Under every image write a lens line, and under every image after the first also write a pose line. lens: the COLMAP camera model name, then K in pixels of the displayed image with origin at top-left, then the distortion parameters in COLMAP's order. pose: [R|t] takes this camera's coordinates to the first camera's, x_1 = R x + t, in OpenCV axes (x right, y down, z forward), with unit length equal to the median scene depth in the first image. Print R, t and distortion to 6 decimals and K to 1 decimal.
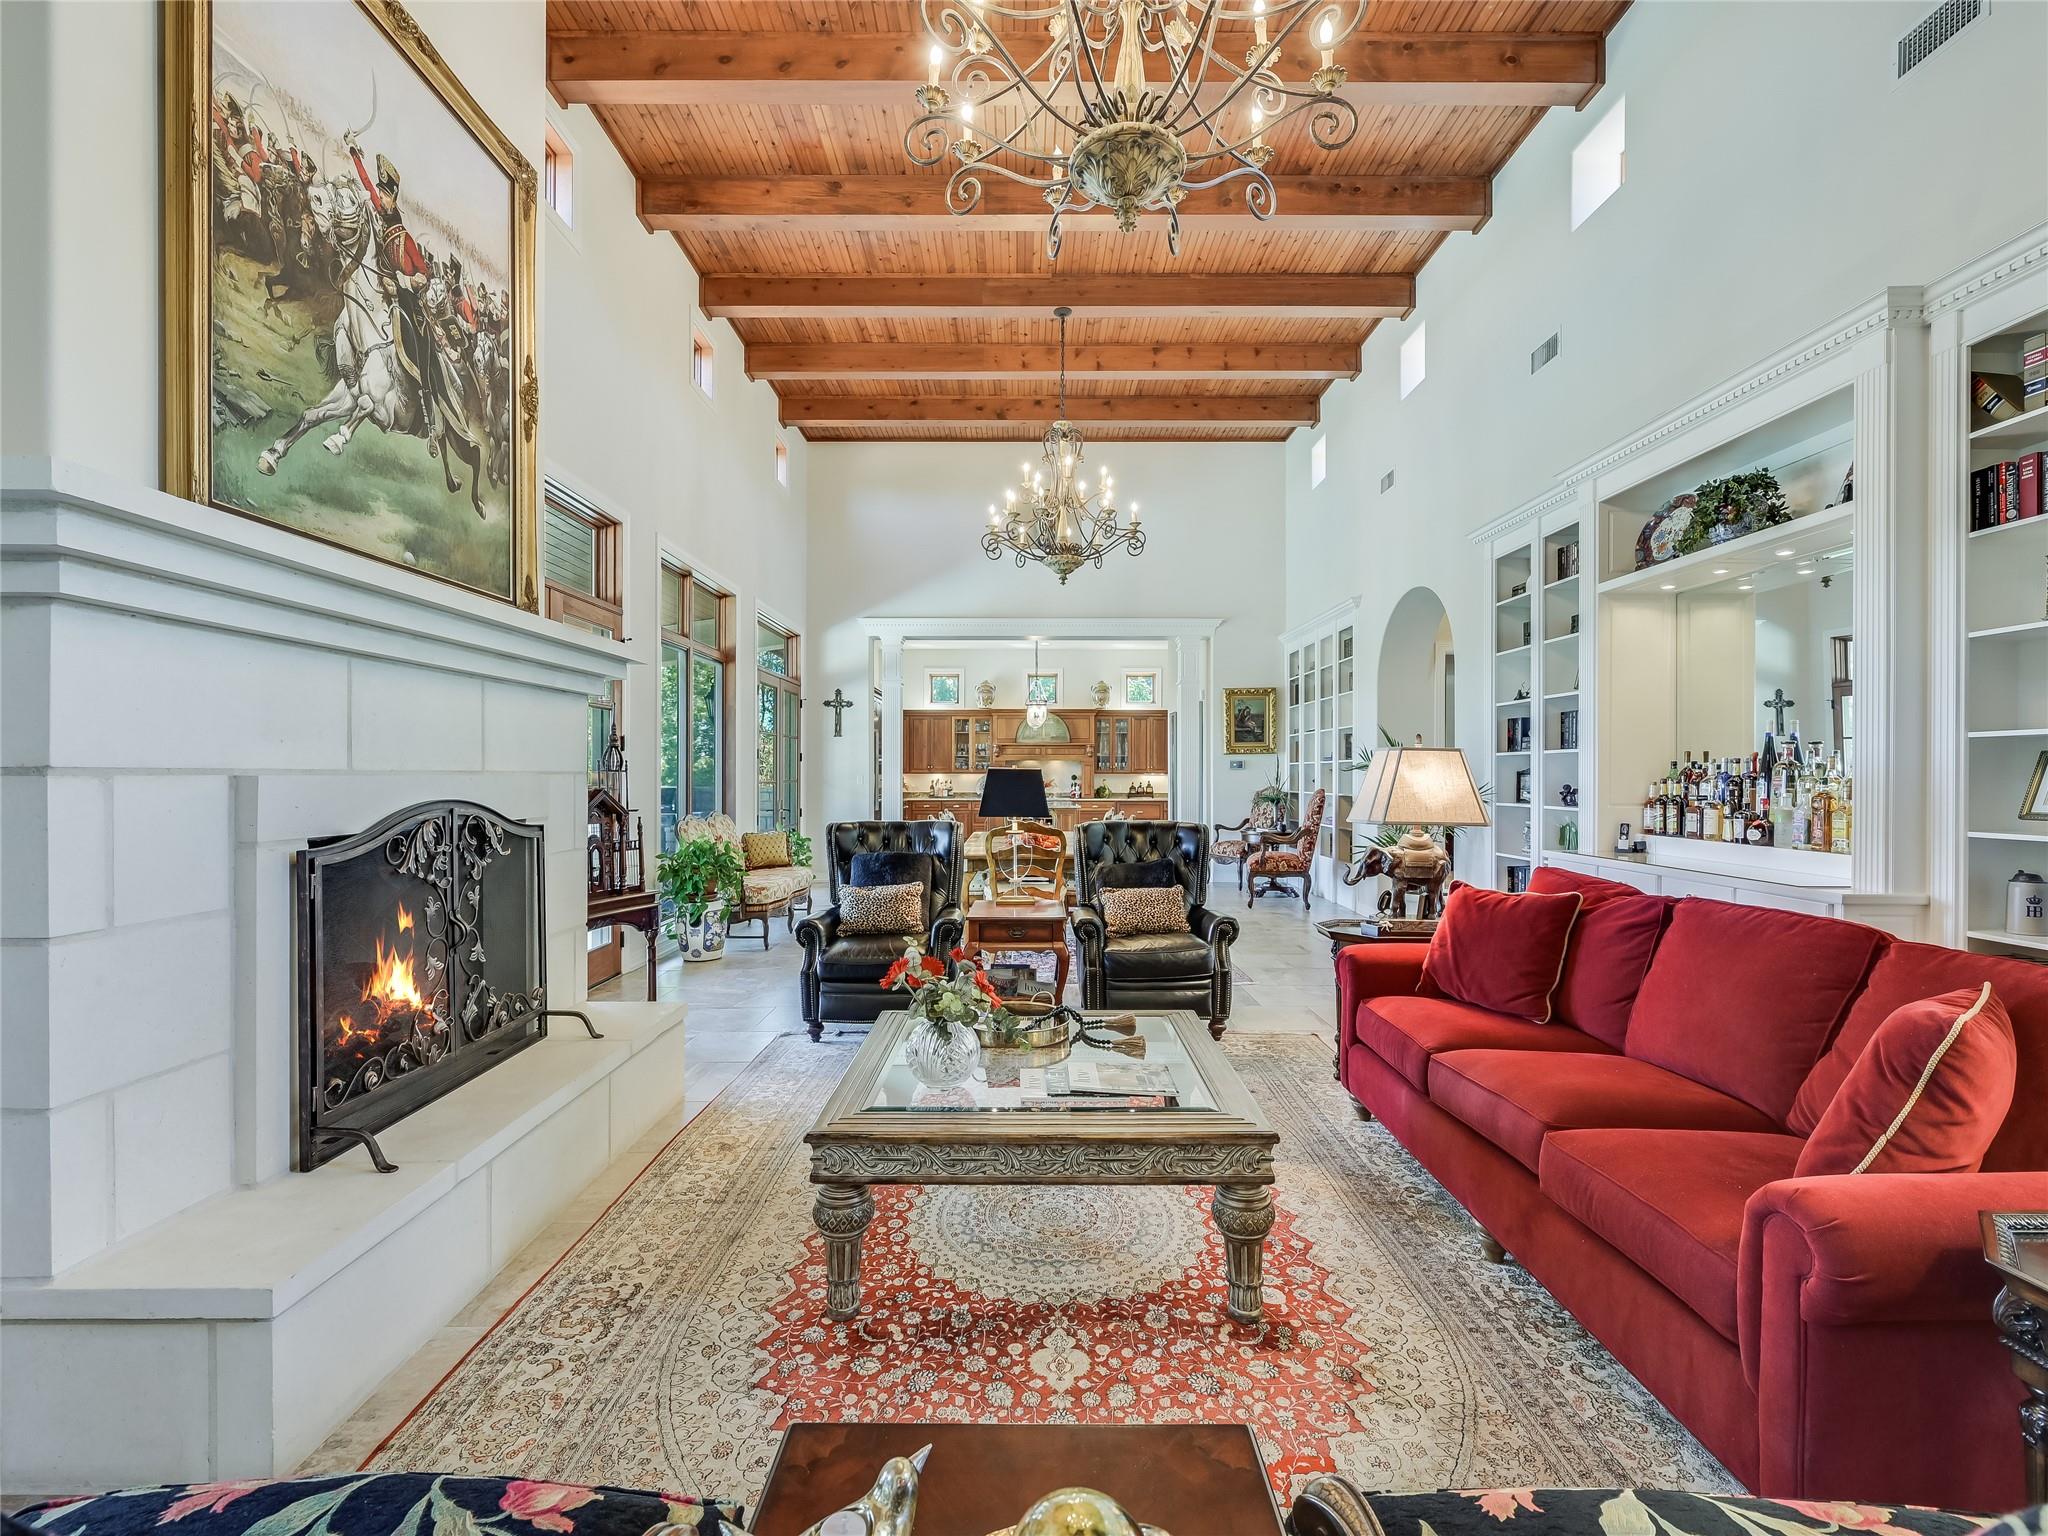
lens RADIAL K [[912.9, 0, 1019.6], [0, 912.9, 774.6], [0, 0, 1]] dist [-0.000981, -0.000445]
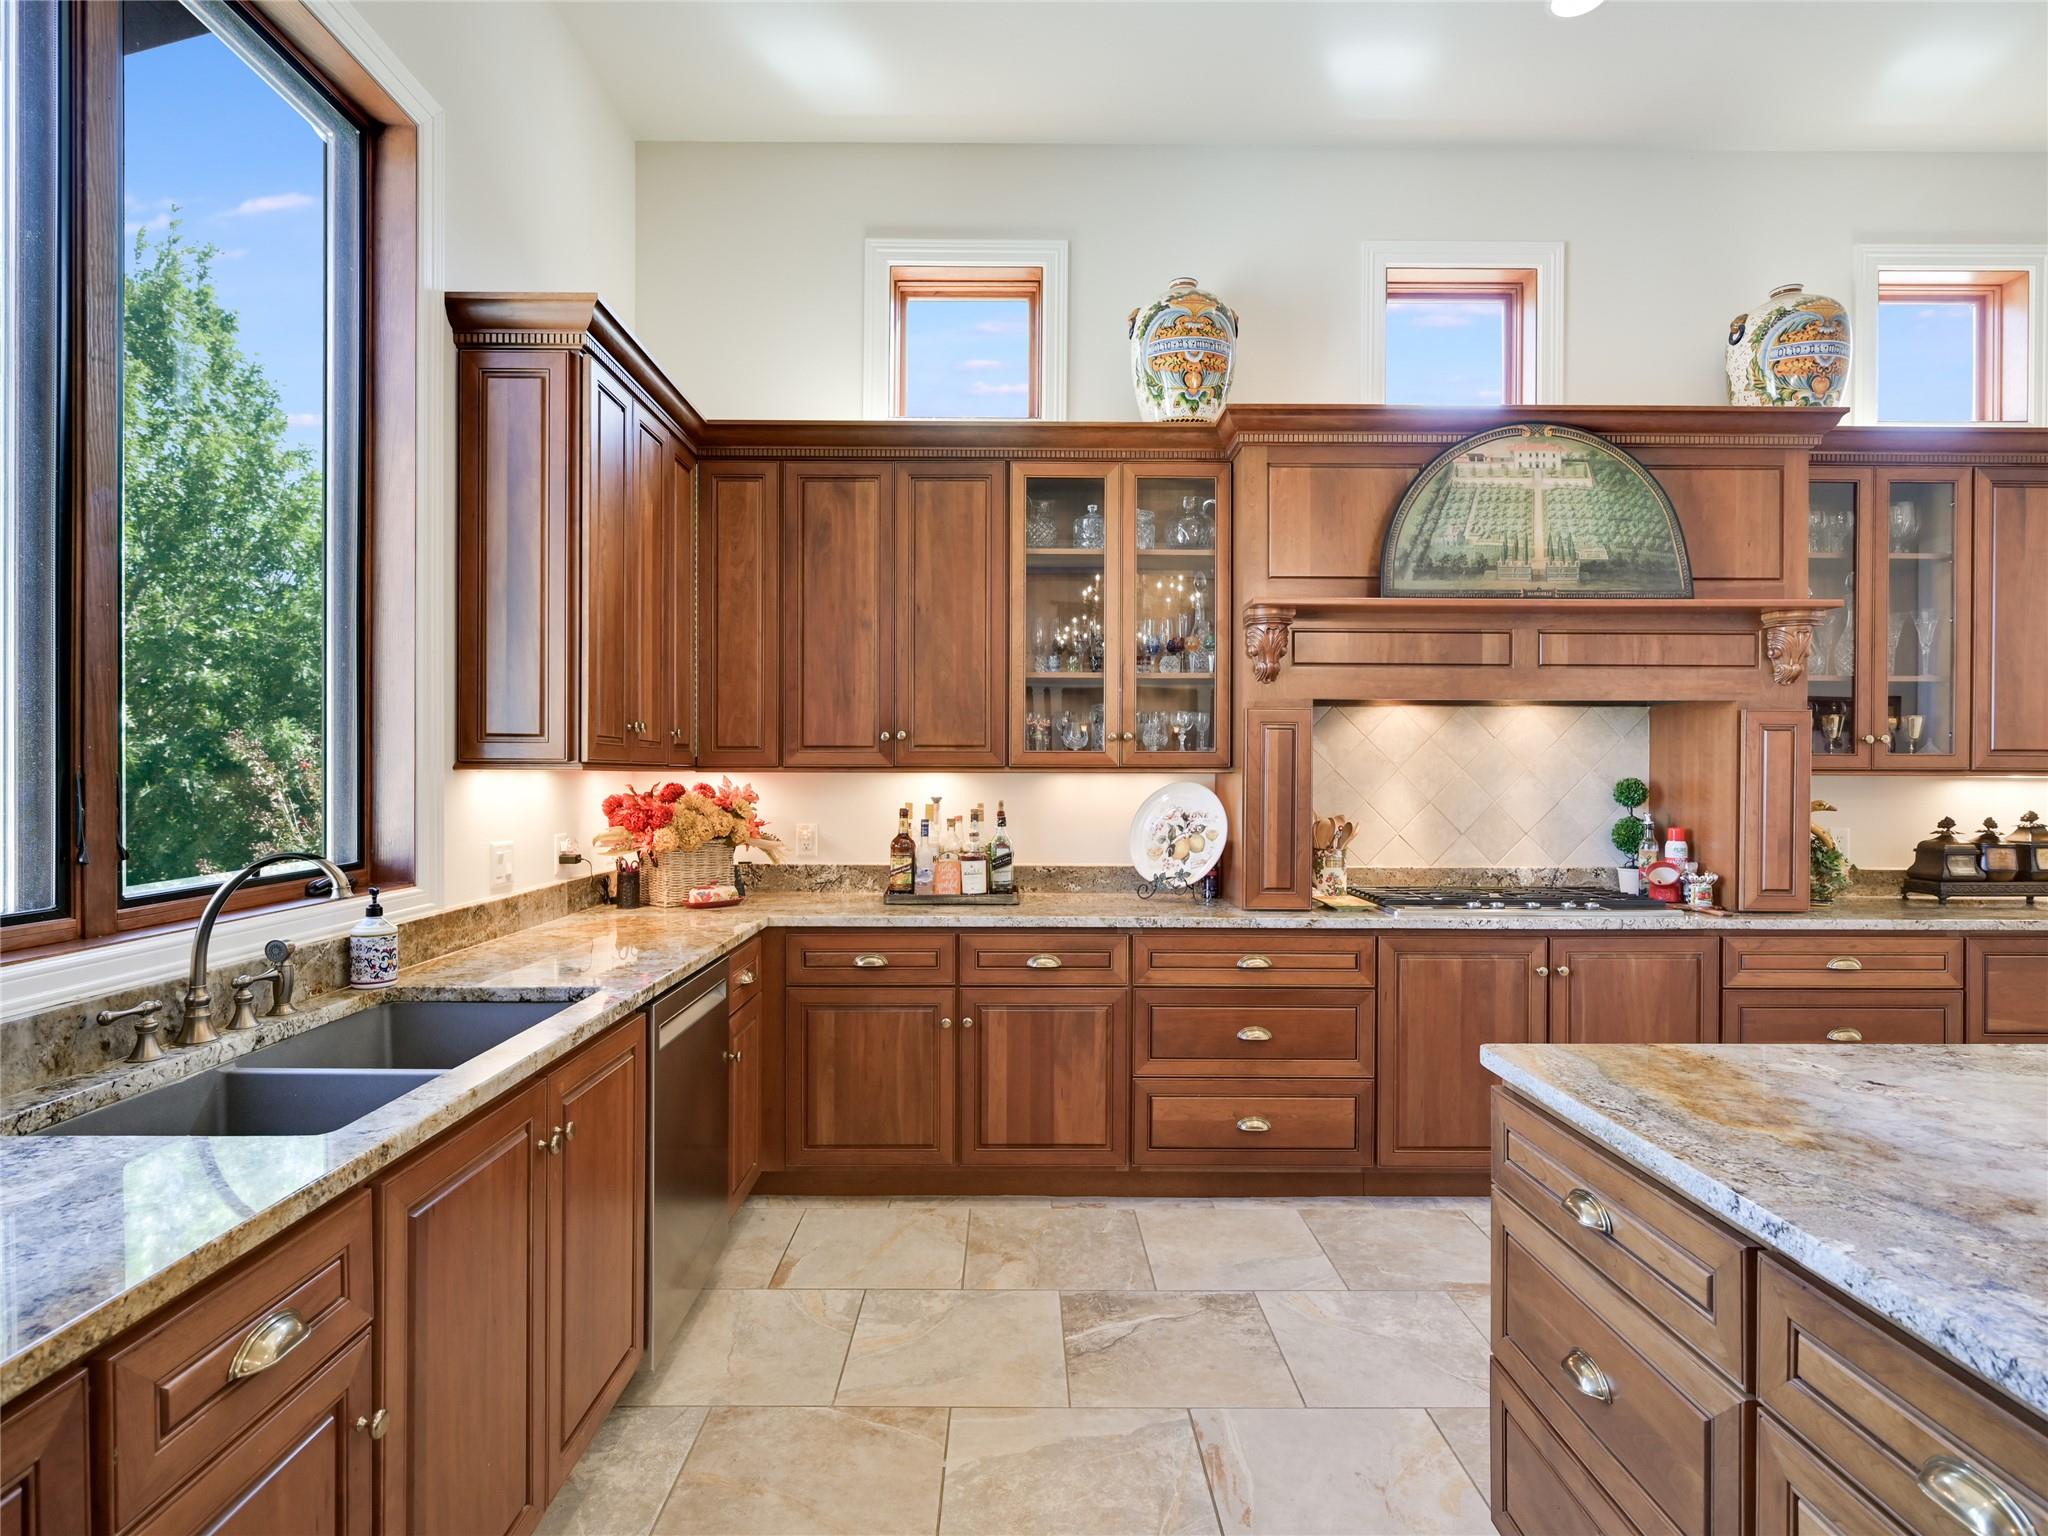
lens RADIAL K [[1054.6, 0, 1040.2], [0, 1054.6, 780.1], [0, 0, 1]] dist [-0.001756, 0.000753]
pose [[0.999673, 0.003460, 0.025321, -0.286695], [-0.003702, 0.999948, 0.009501, -0.005406], [-0.025286, -0.009591, 0.999634, 3.081185]]
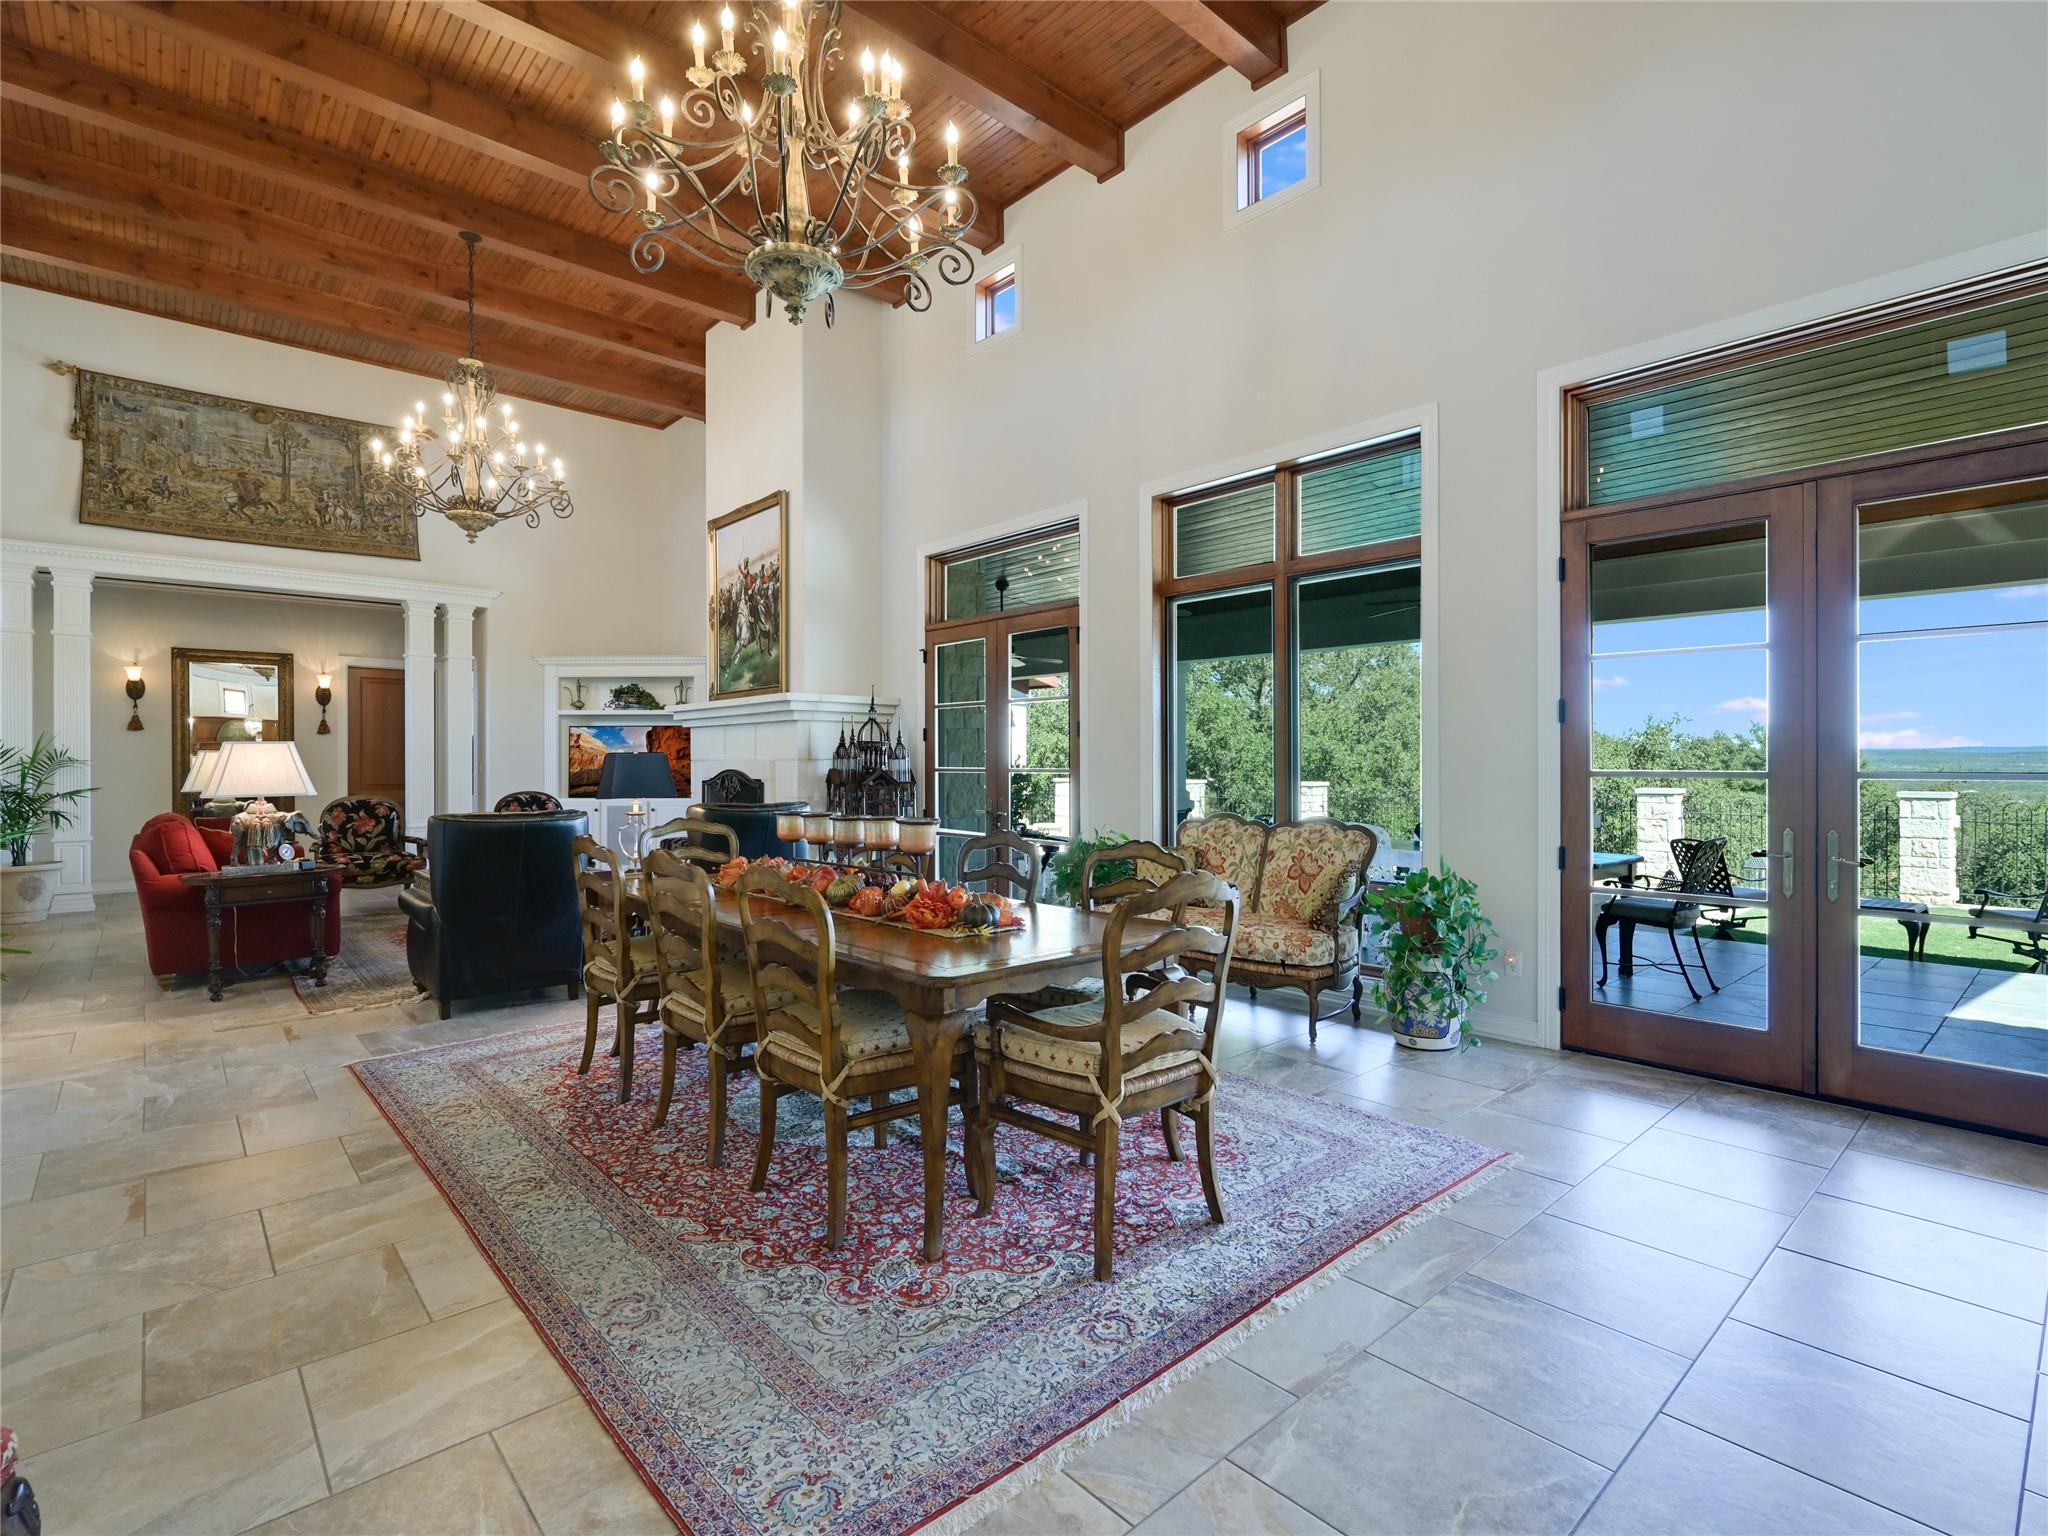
lens RADIAL K [[980.1, 0, 1024.4], [0, 980.1, 756.4], [0, 0, 1]] dist [-0.000255, -0.001483]
pose [[-0.743240, -0.002093, -0.669021, 0.503847], [0.003079, 0.999974, -0.006549, 0.005874], [0.669017, -0.006927, -0.743214, 2.554500]]
